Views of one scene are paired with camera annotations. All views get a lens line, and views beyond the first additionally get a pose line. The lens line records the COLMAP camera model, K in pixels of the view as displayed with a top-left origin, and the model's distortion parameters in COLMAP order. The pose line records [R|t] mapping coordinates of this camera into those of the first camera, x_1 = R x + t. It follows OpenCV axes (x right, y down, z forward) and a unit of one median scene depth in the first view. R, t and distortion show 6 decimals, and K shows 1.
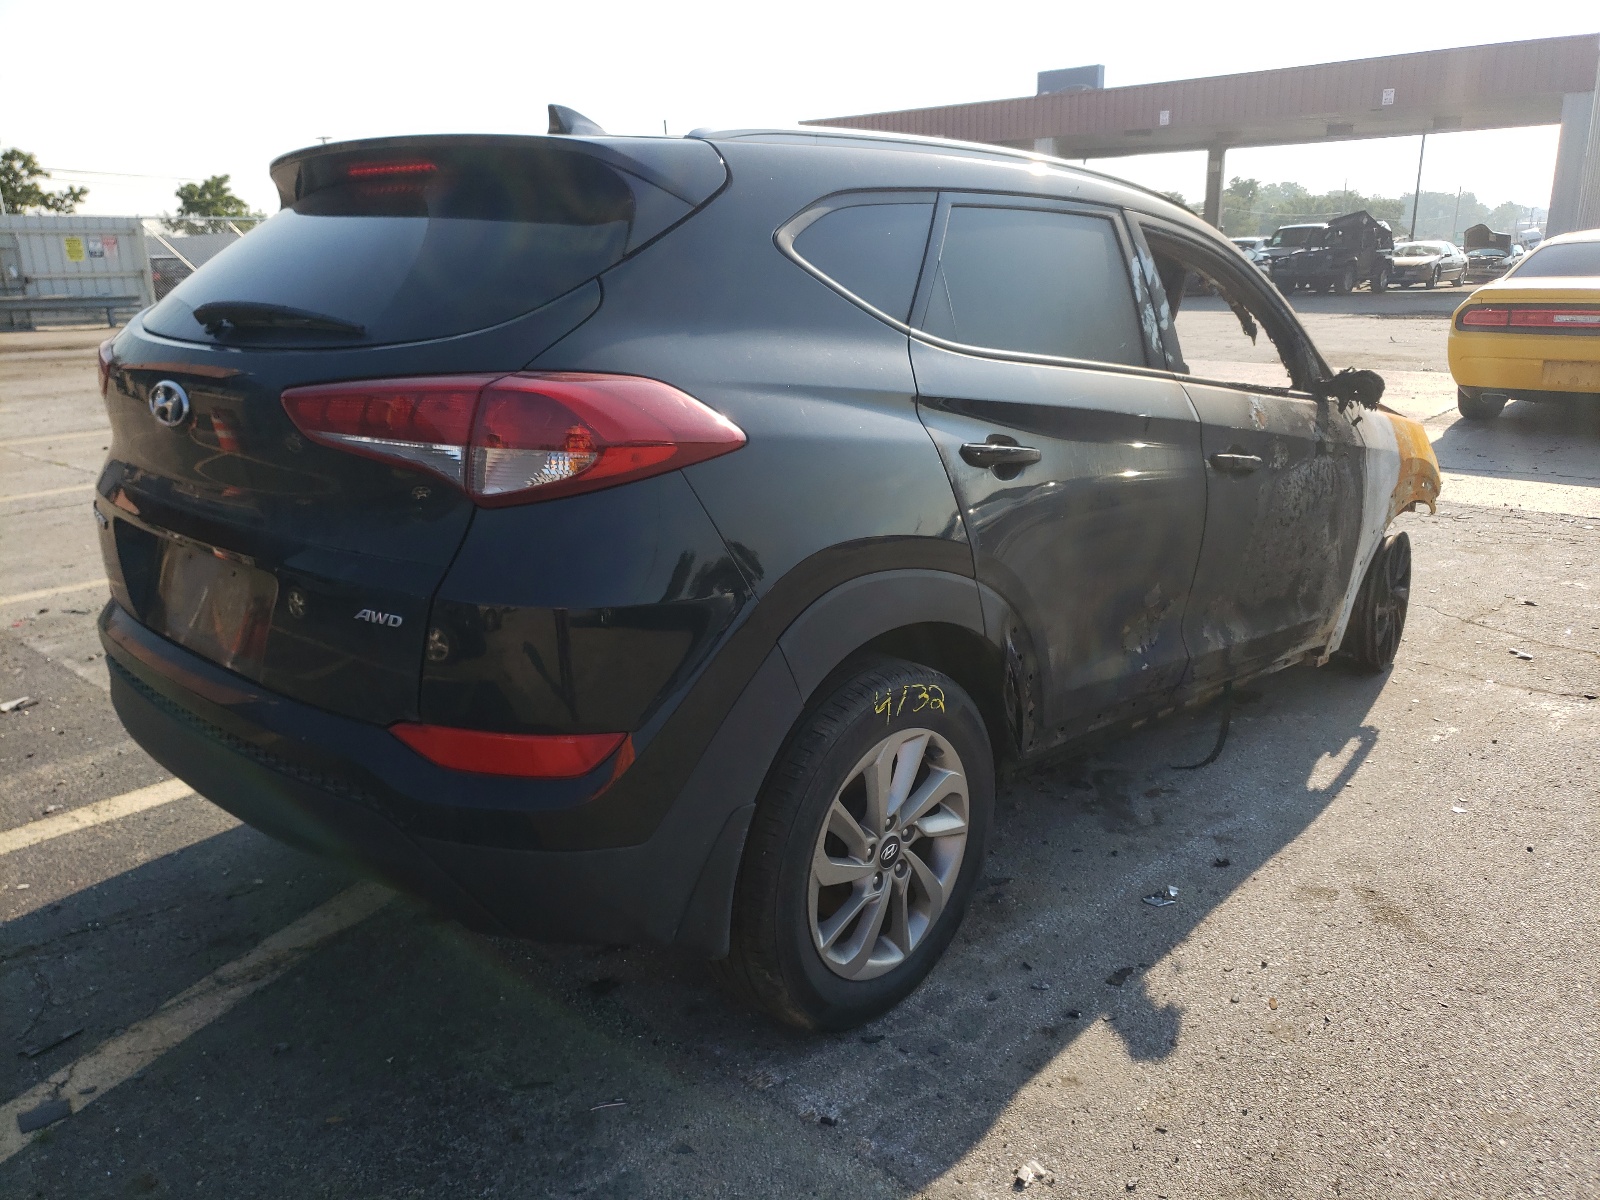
lens RADIAL K [[1274.5, 0, 797.3], [0, 1274.5, 550.9], [0, 0, 1]] dist [0.051714, -0.066952]
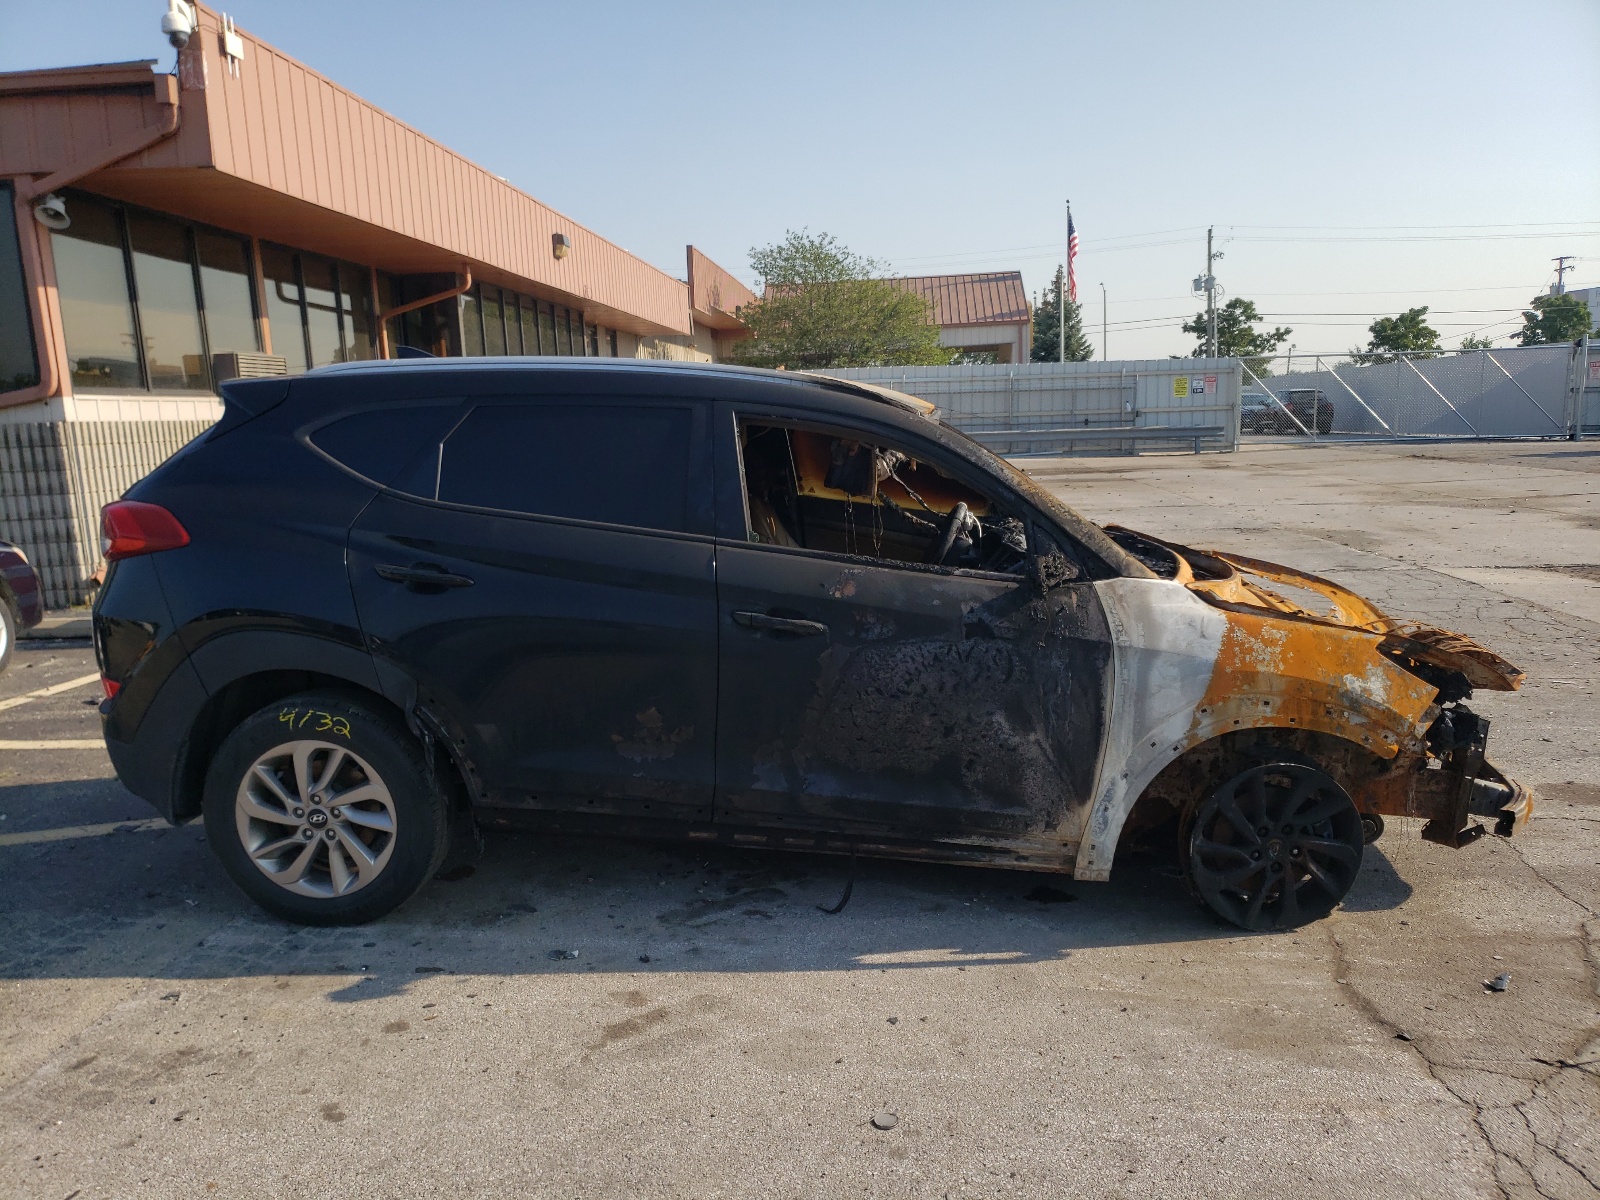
lens RADIAL K [[1232.4, 0, 800.0], [0, 1232.4, 600.0], [0, 0, 1]] dist [0.093845, -0.172712]
pose [[0.612630, 0.116654, -0.781714, 0.141626], [-0.158278, 0.987121, 0.023264, -0.013850], [0.774360, 0.109476, 0.623203, 0.042939]]
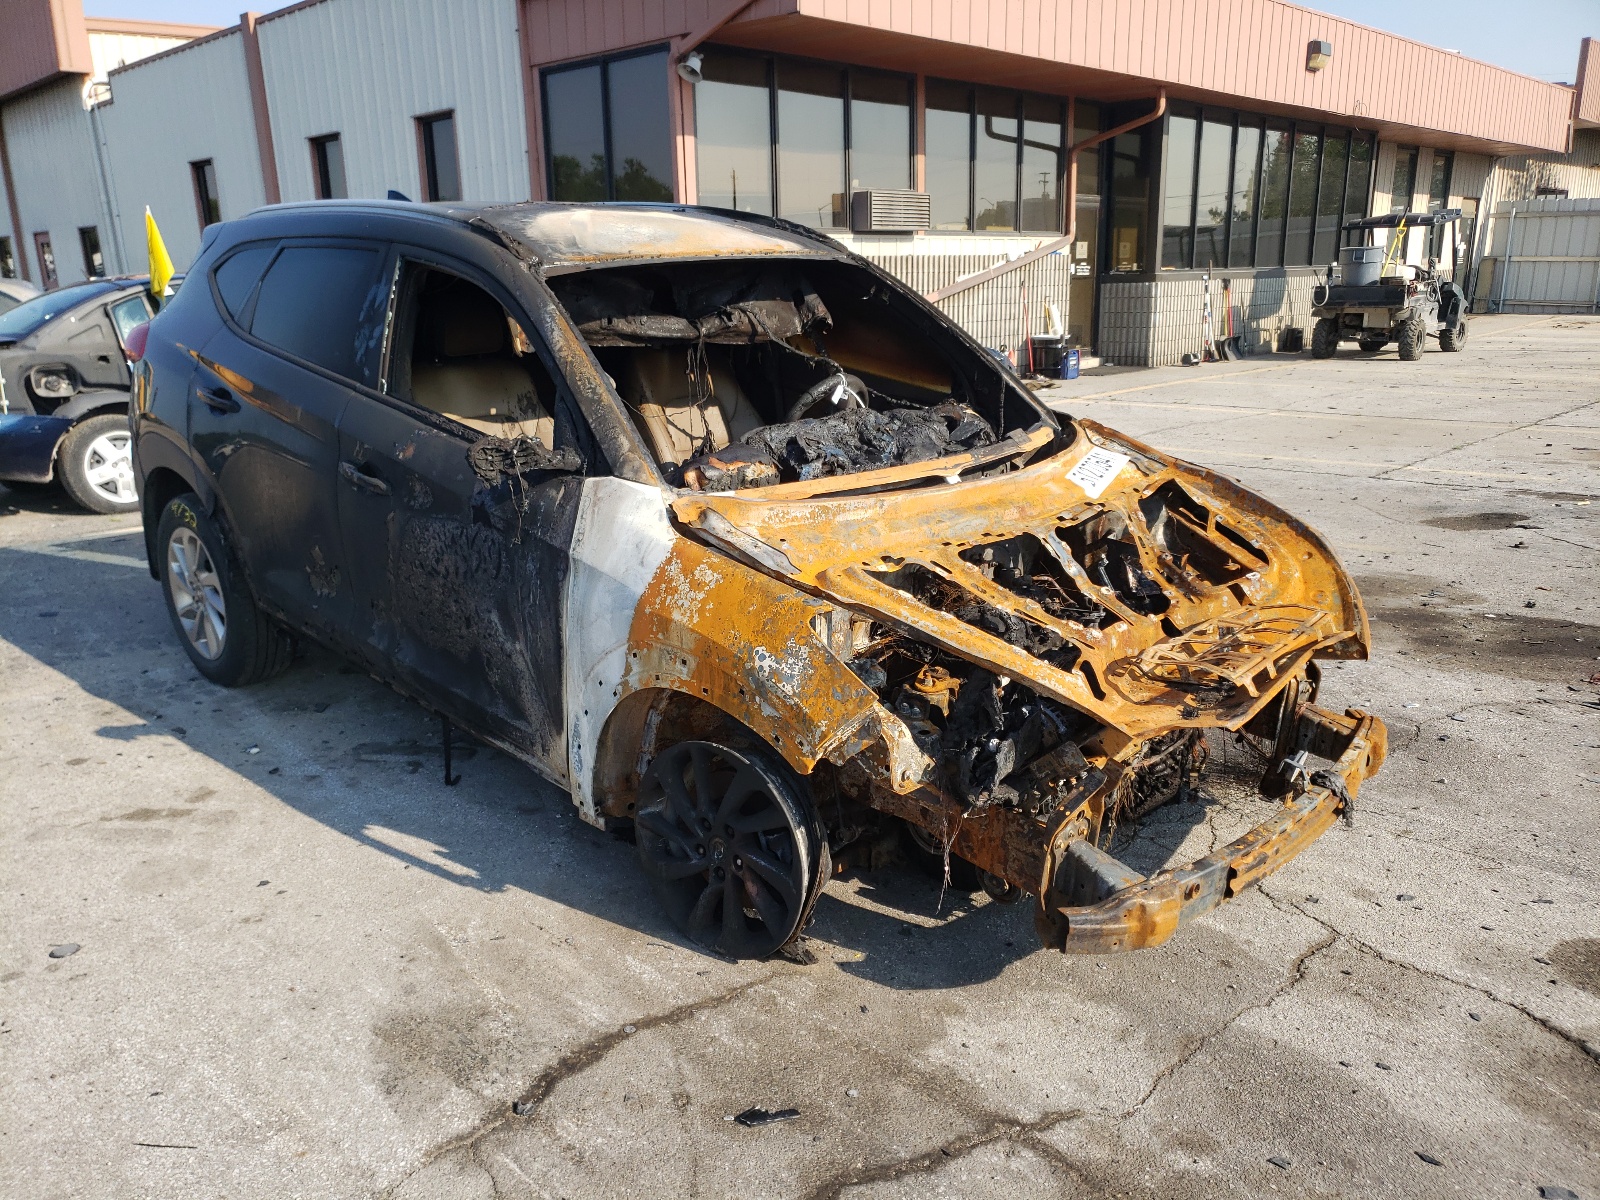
lens RADIAL K [[1274.5, 0, 797.3], [0, 1274.5, 550.9], [0, 0, 1]] dist [0.051714, -0.066952]
pose [[-0.036539, 0.234154, -0.971513, 0.167361], [-0.215133, 0.947525, 0.236463, -0.041321], [0.975901, 0.217644, 0.015753, 0.162256]]
